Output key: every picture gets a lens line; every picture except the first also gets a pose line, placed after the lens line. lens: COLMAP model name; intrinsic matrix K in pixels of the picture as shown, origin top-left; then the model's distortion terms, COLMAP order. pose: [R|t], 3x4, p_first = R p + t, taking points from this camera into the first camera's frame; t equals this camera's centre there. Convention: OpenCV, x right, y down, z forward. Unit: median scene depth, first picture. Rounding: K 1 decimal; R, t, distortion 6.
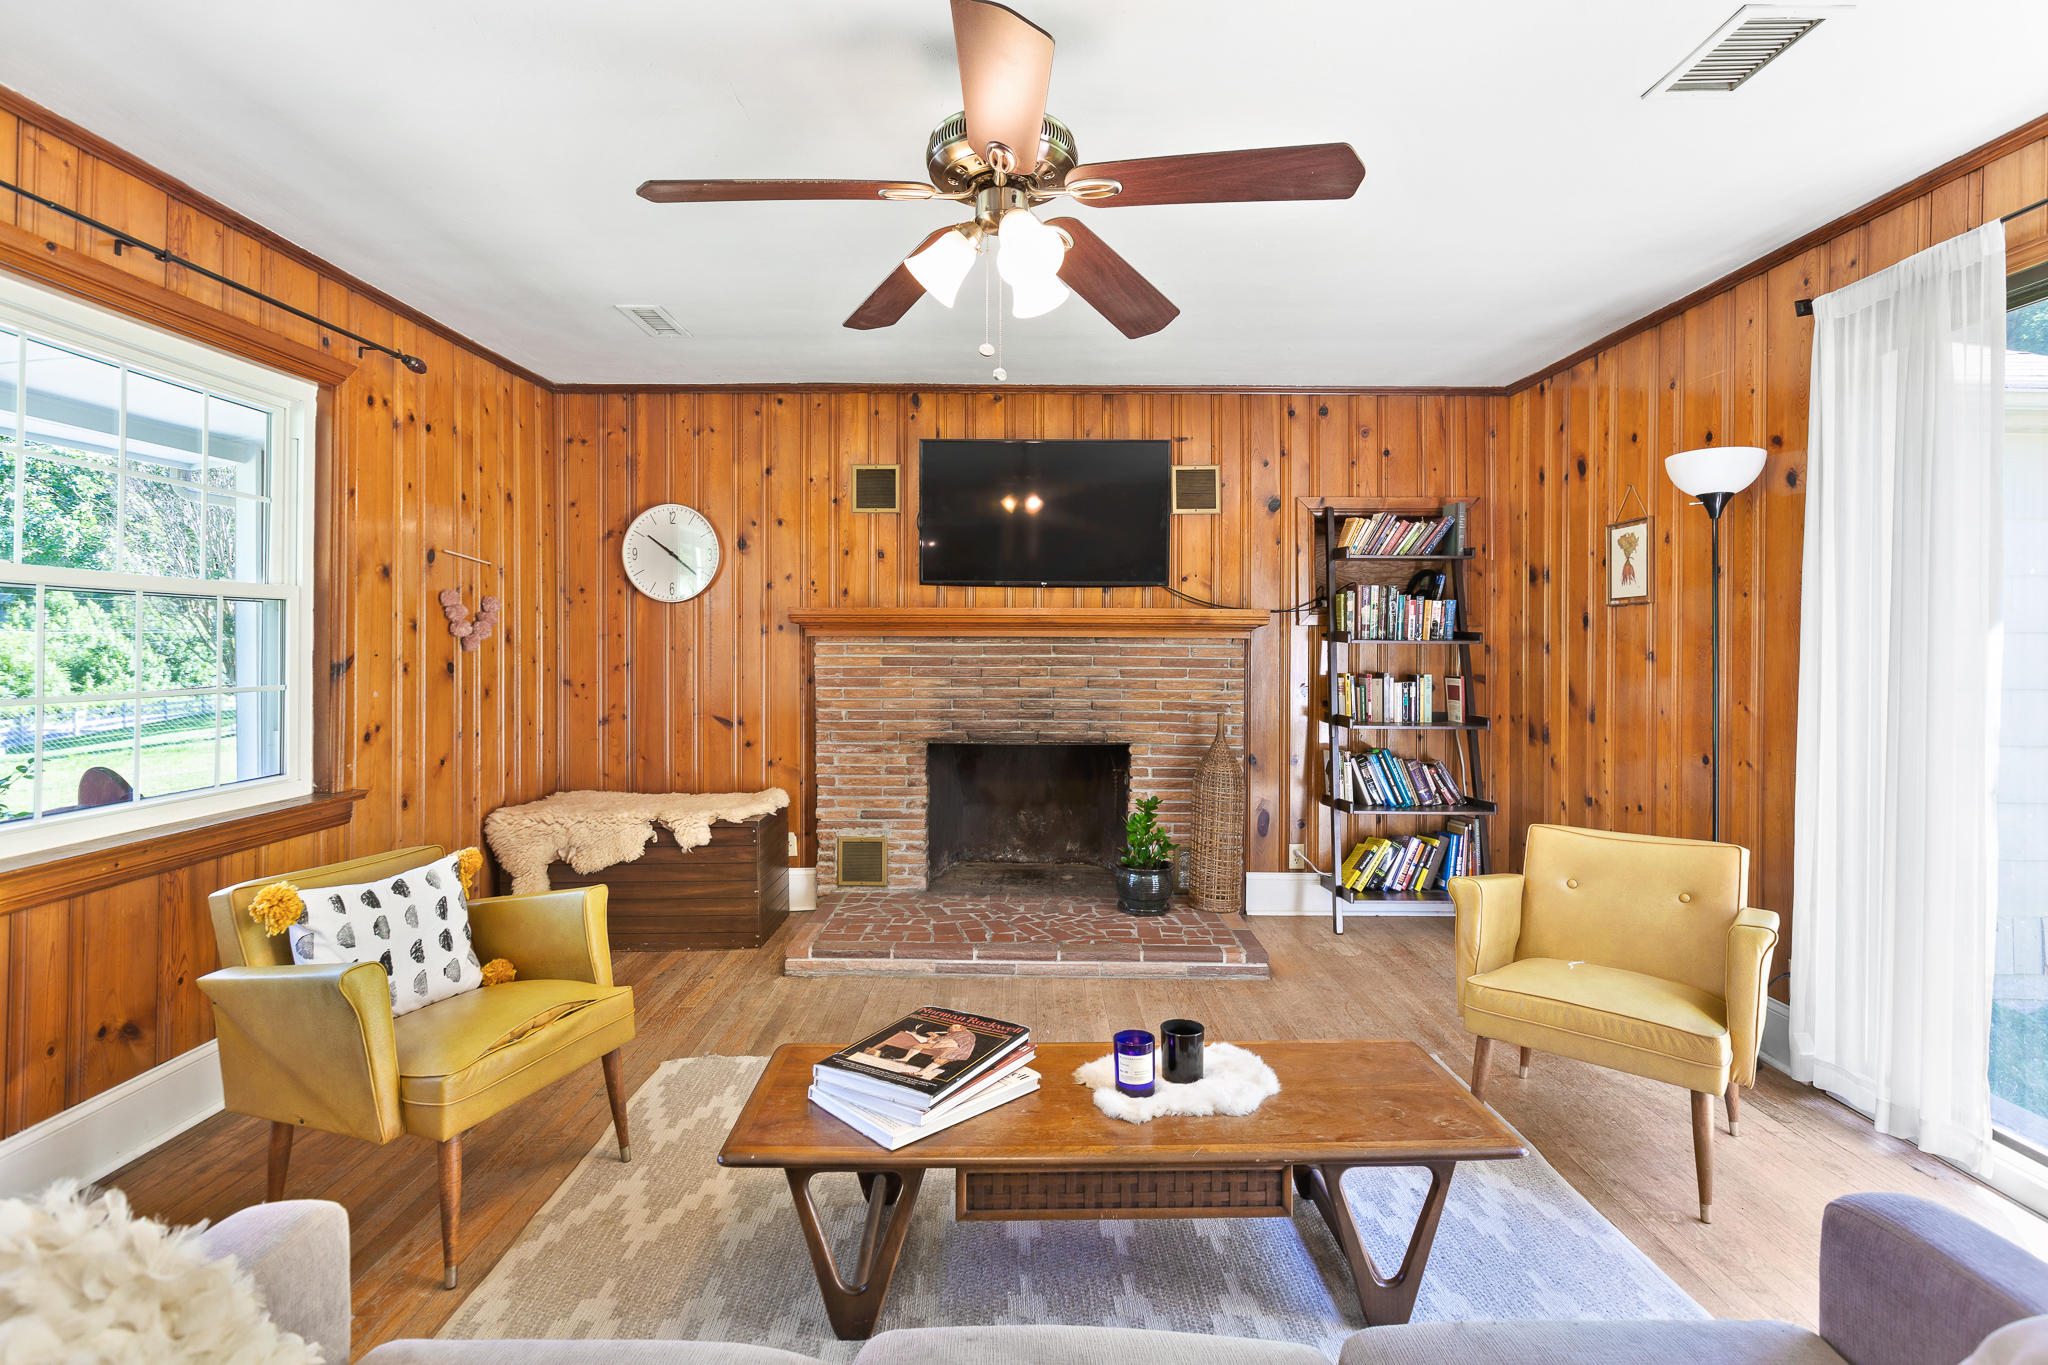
lens RADIAL K [[986.2, 0, 1026.7], [0, 986.2, 647.1], [0, 0, 1]] dist [-0.003047, 0.000006]
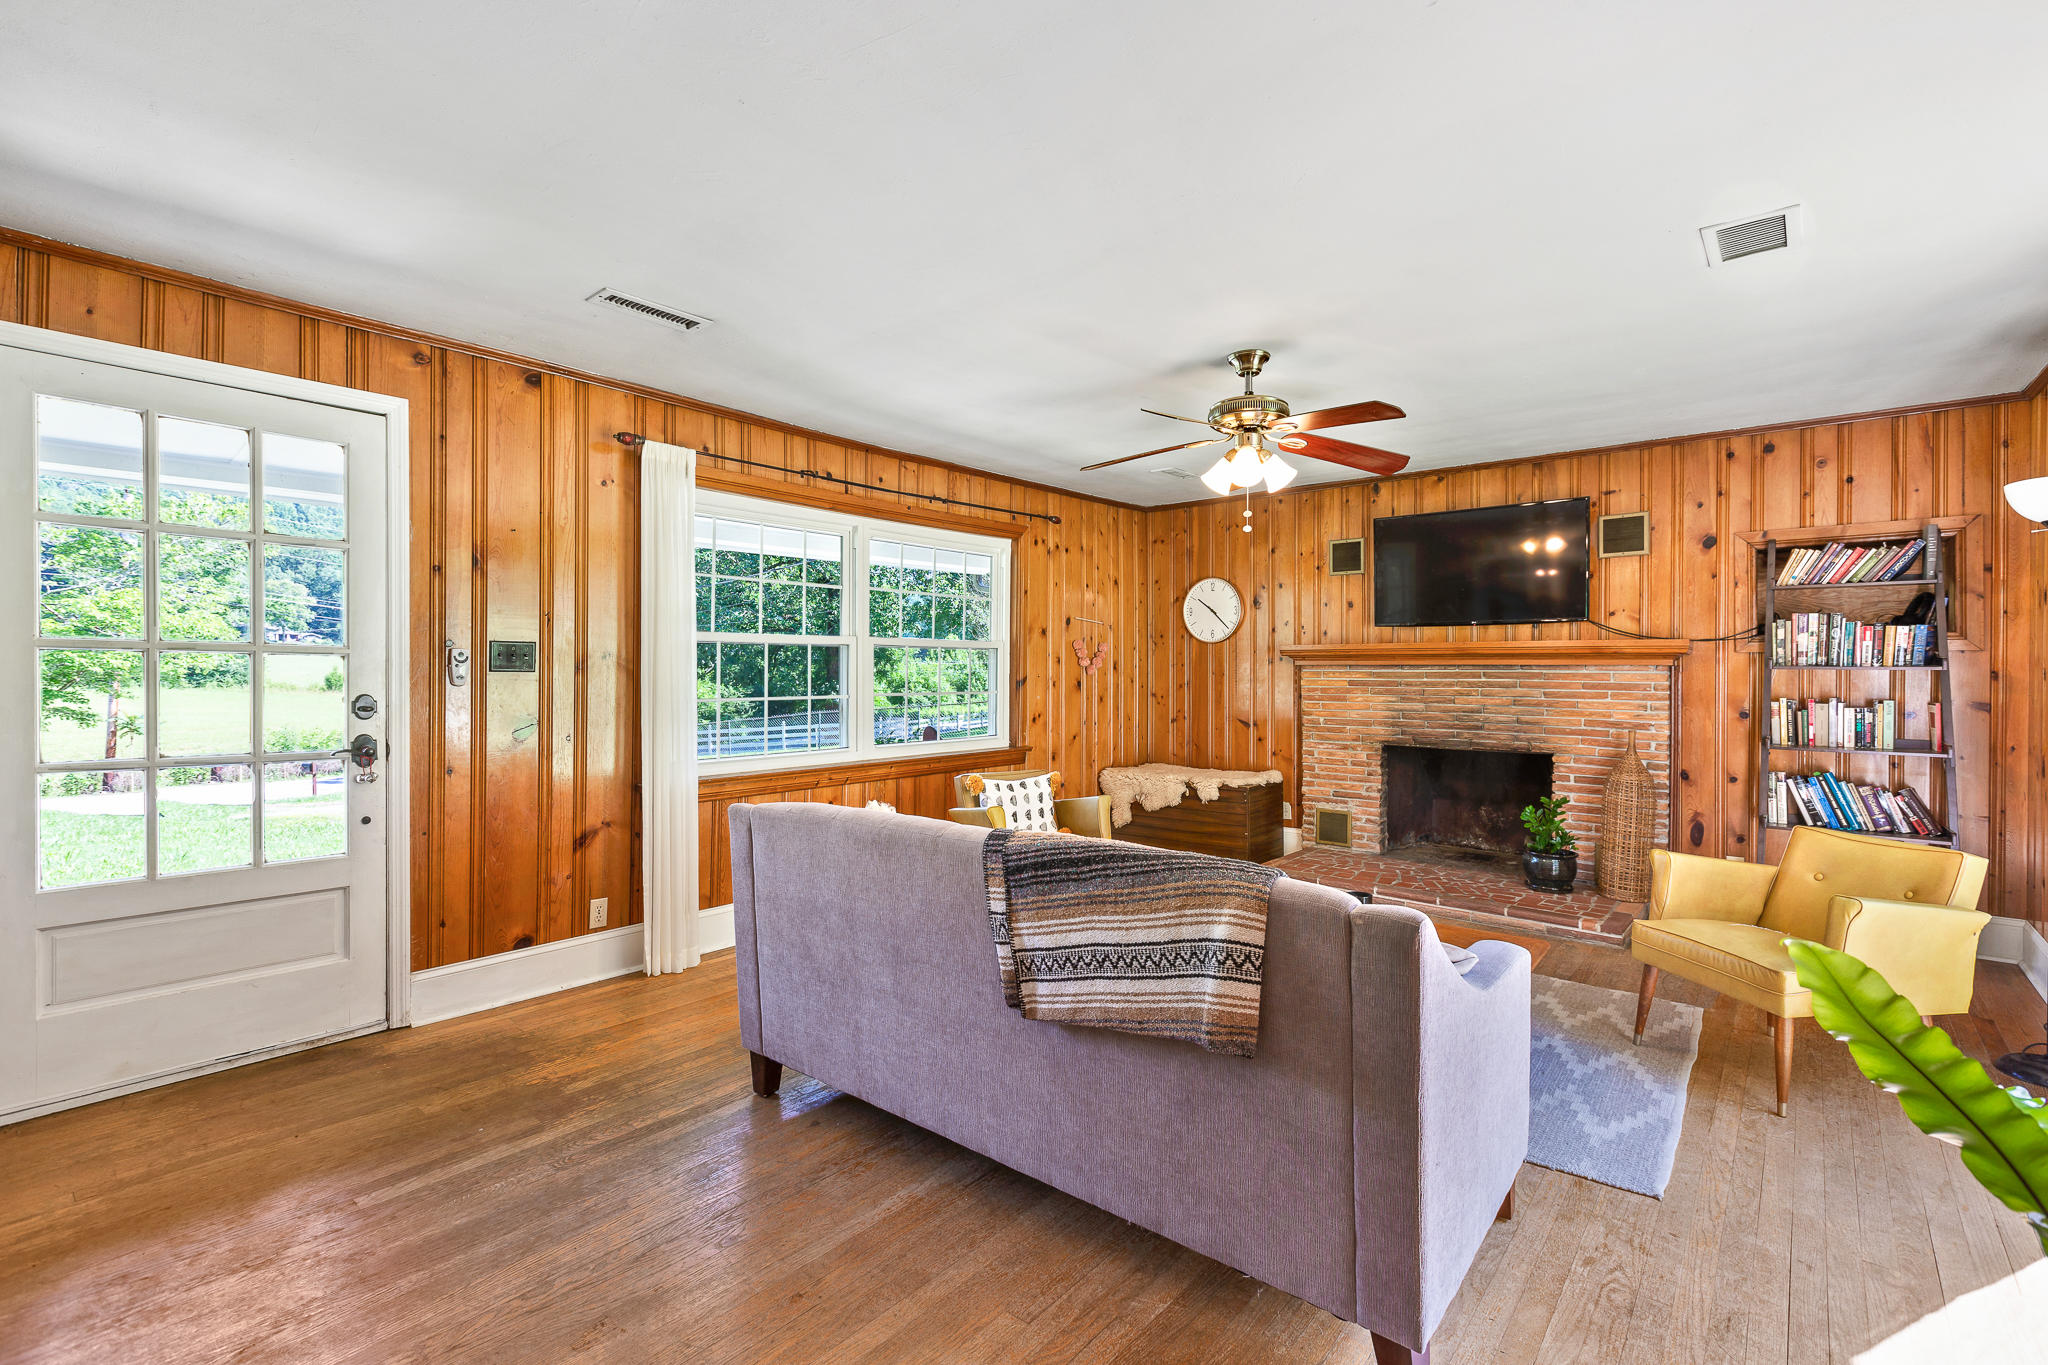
lens RADIAL K [[934.9, 0, 1024.0], [0, 934.9, 682.5], [0, 0, 1]] dist [0.000540, 0.000133]
pose [[0.763258, 0.007804, -0.646047, 0.347670], [-0.001383, 0.999944, 0.010445, 0.000673], [0.646092, -0.007079, 0.763226, -0.281129]]
